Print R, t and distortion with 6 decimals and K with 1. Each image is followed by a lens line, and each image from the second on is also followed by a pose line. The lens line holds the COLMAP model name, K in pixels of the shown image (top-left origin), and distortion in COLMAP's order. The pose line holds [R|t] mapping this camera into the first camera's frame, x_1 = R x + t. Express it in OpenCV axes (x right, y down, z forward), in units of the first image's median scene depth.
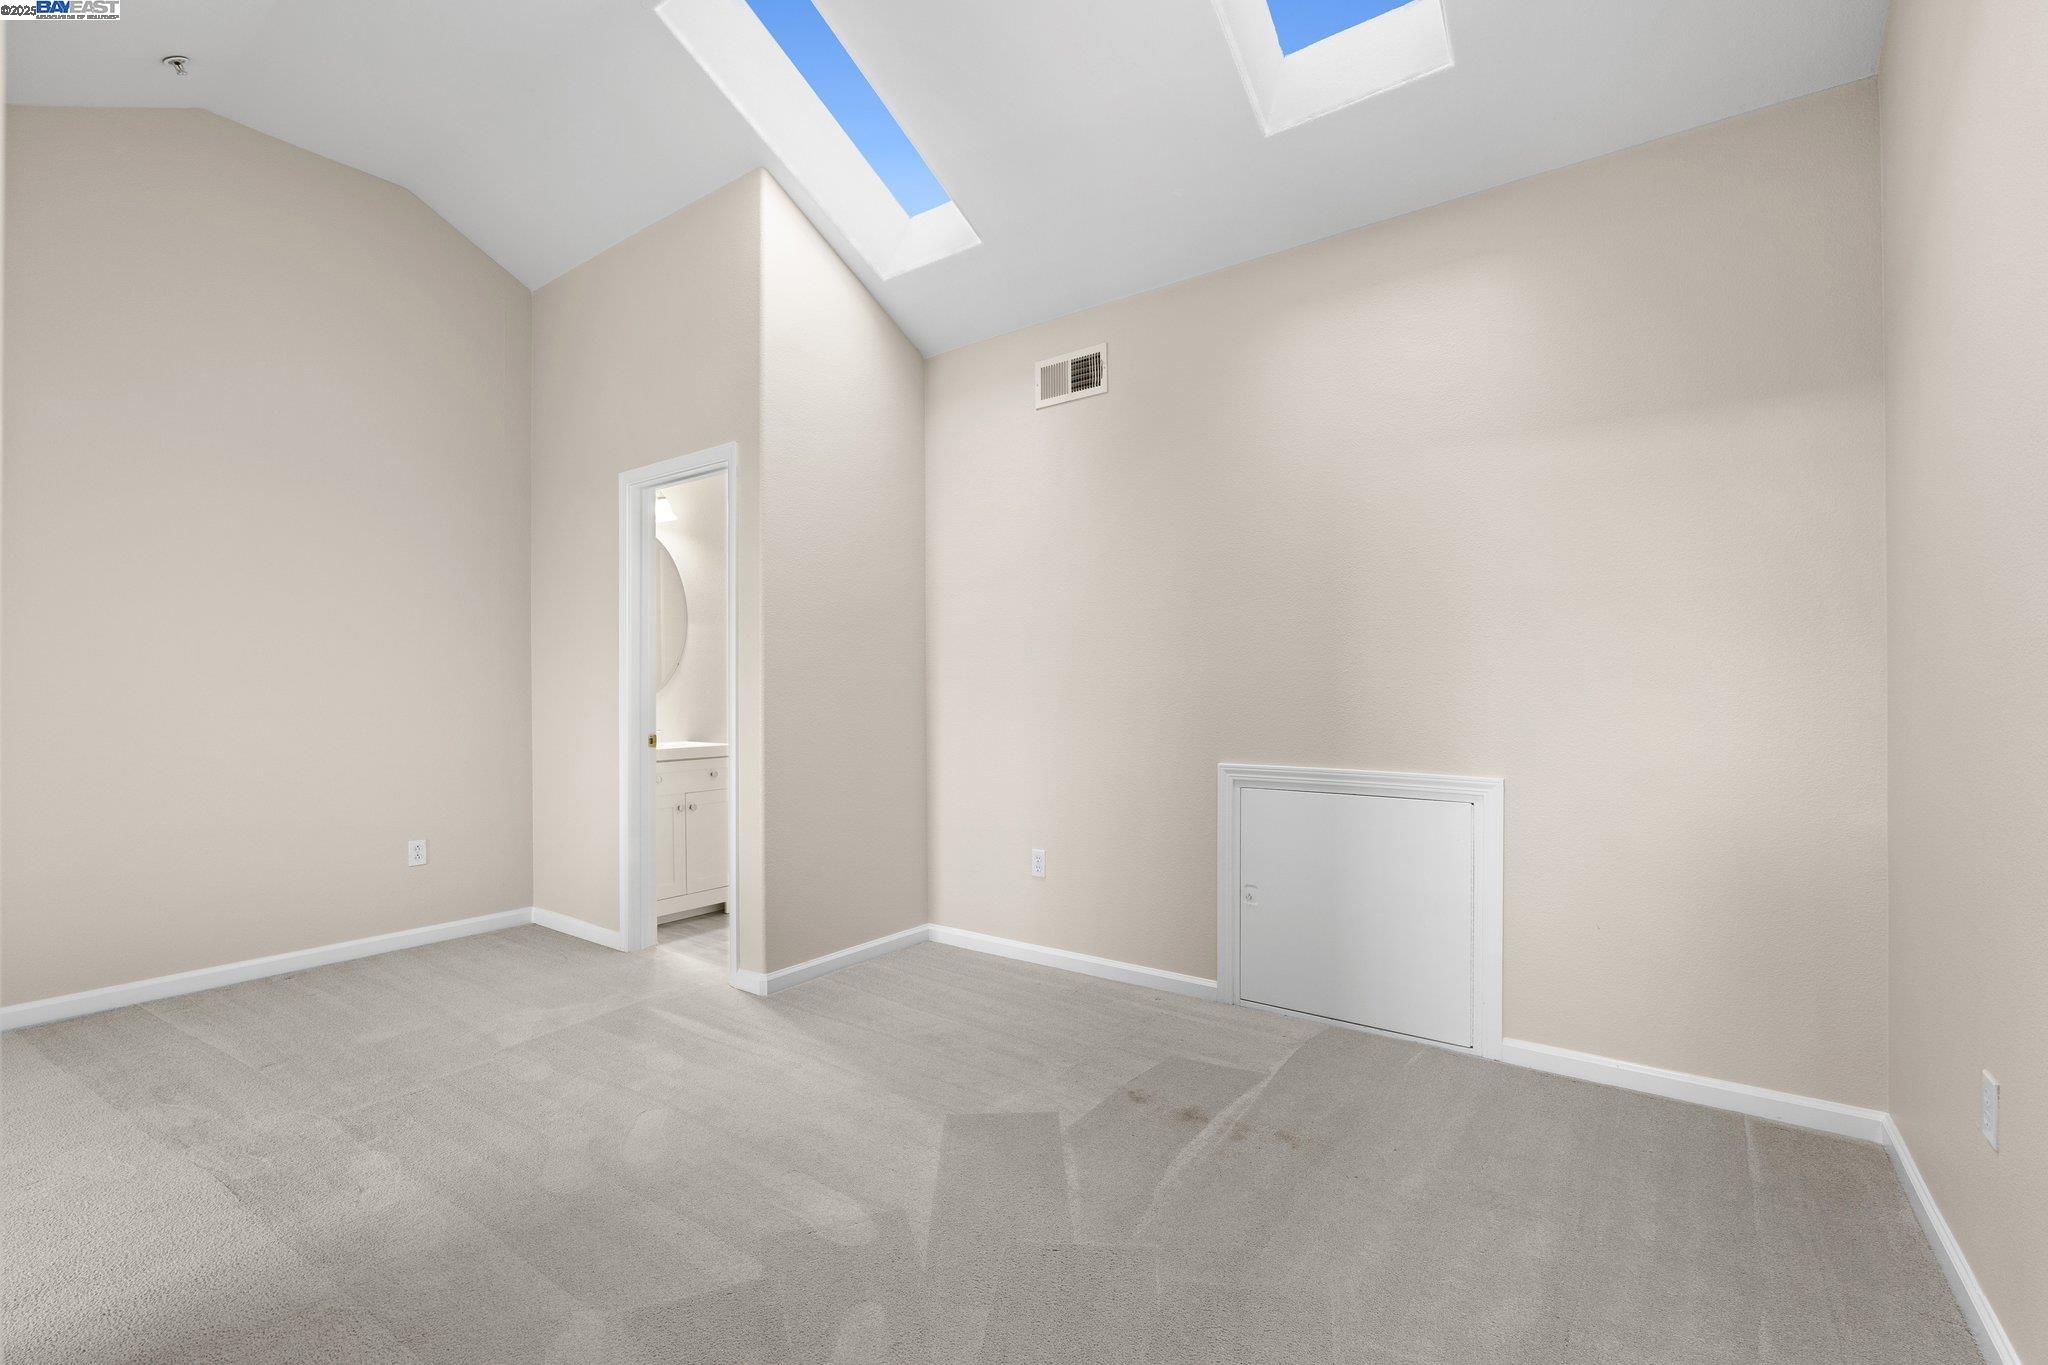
lens RADIAL K [[890.0, 0, 1023.3], [0, 890.0, 694.2], [0, 0, 1]] dist [-0.012340, 0.000854]
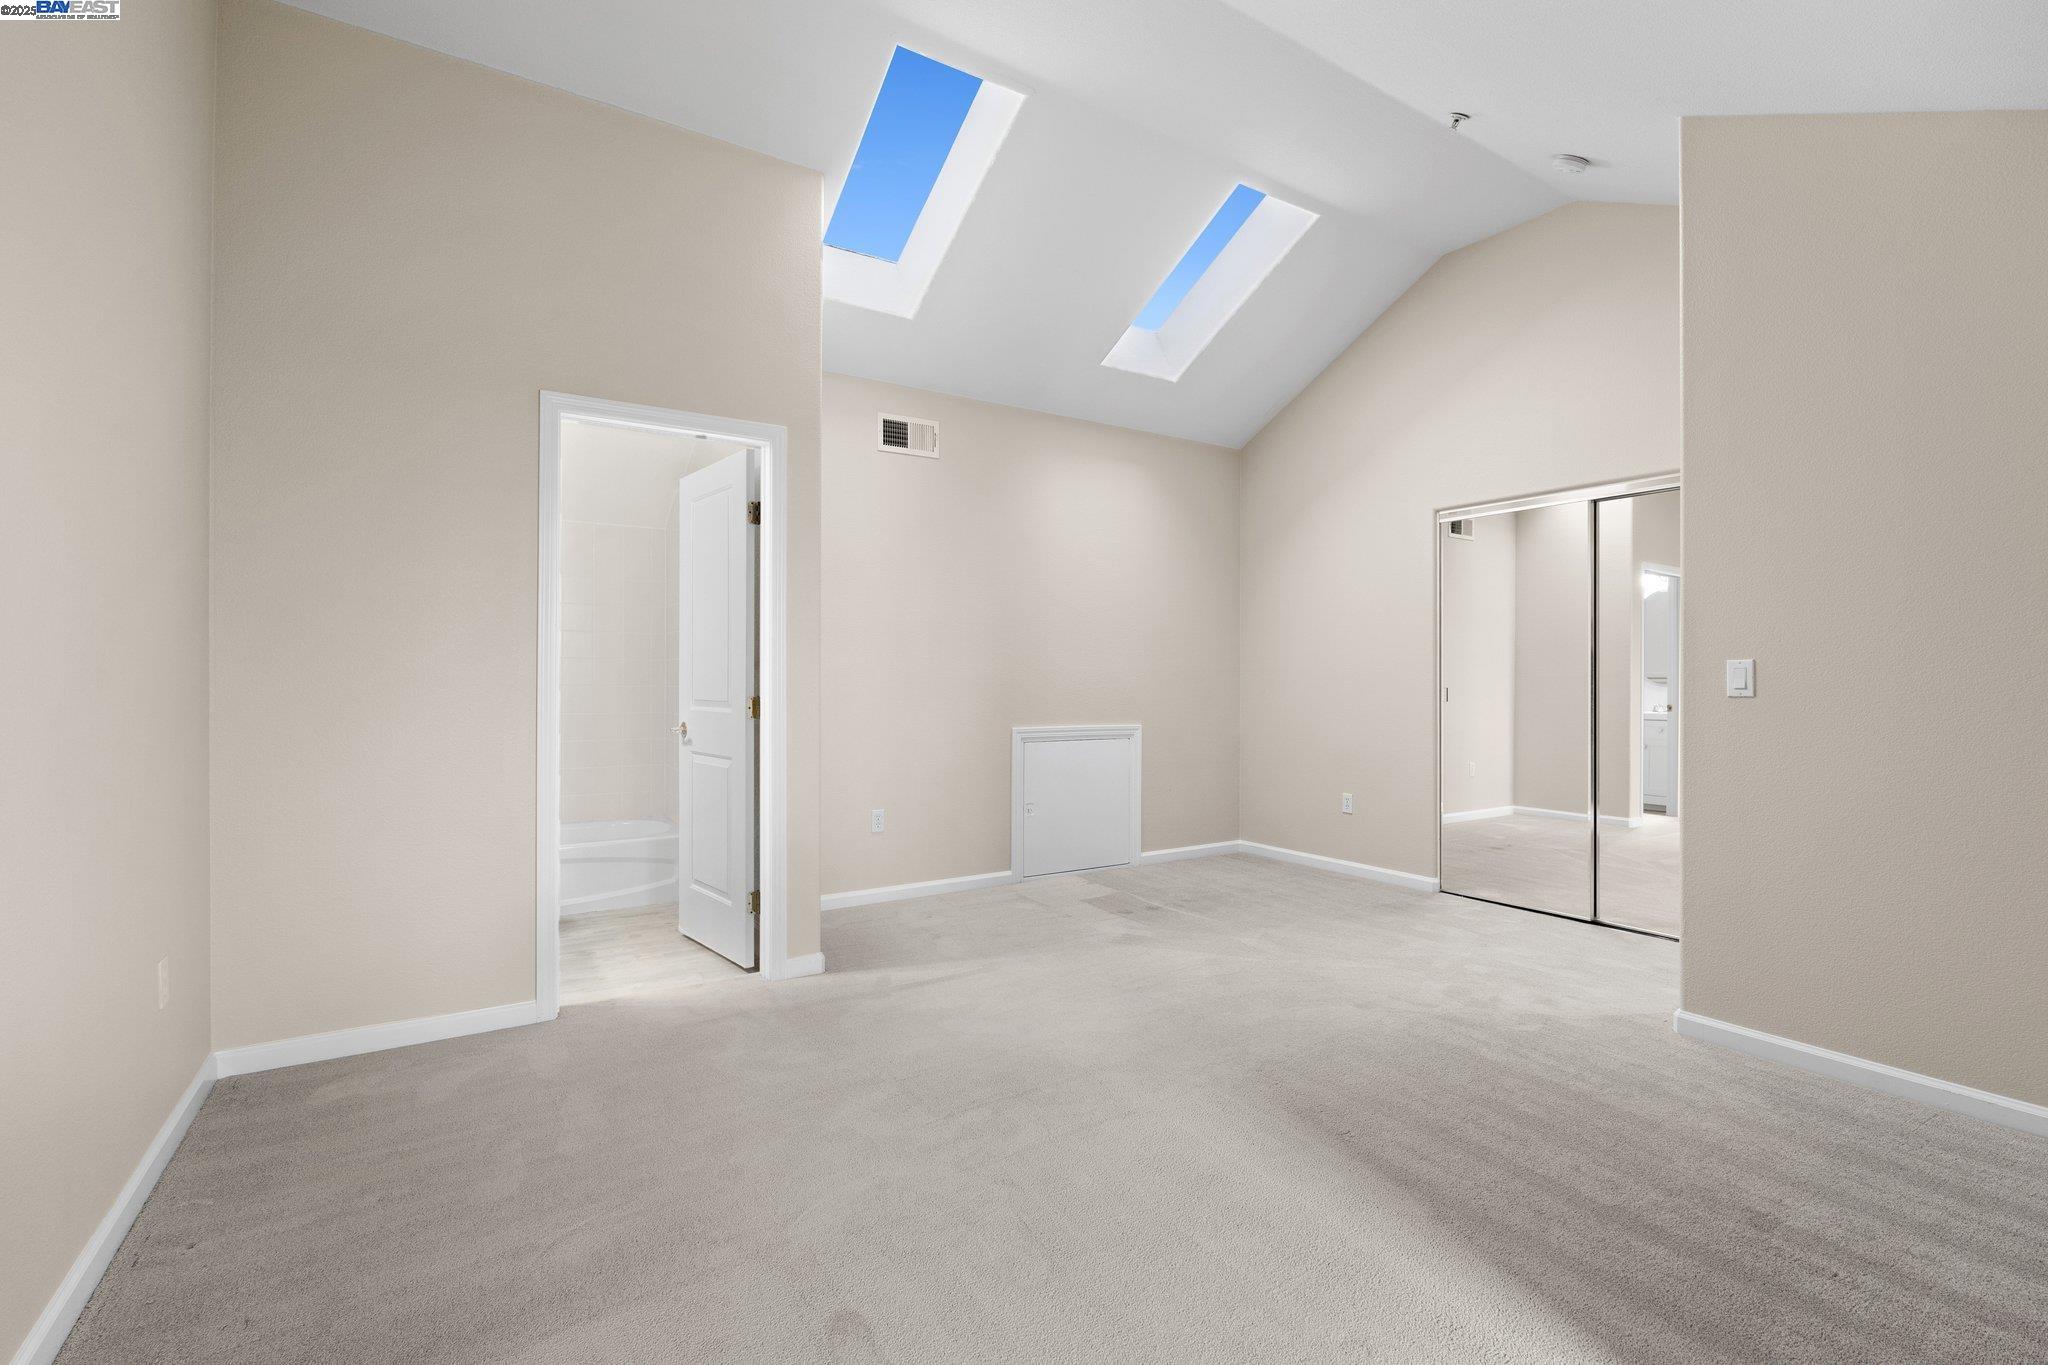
lens RADIAL K [[890.0, 0, 1020.7], [0, 890.0, 677.7], [0, 0, 1]] dist [-0.012340, 0.000854]
pose [[0.369890, 0.010172, 0.929020, -1.218827], [0.005693, 0.999896, -0.013214, 0.010875], [-0.929058, 0.010177, 0.369794, 0.417273]]
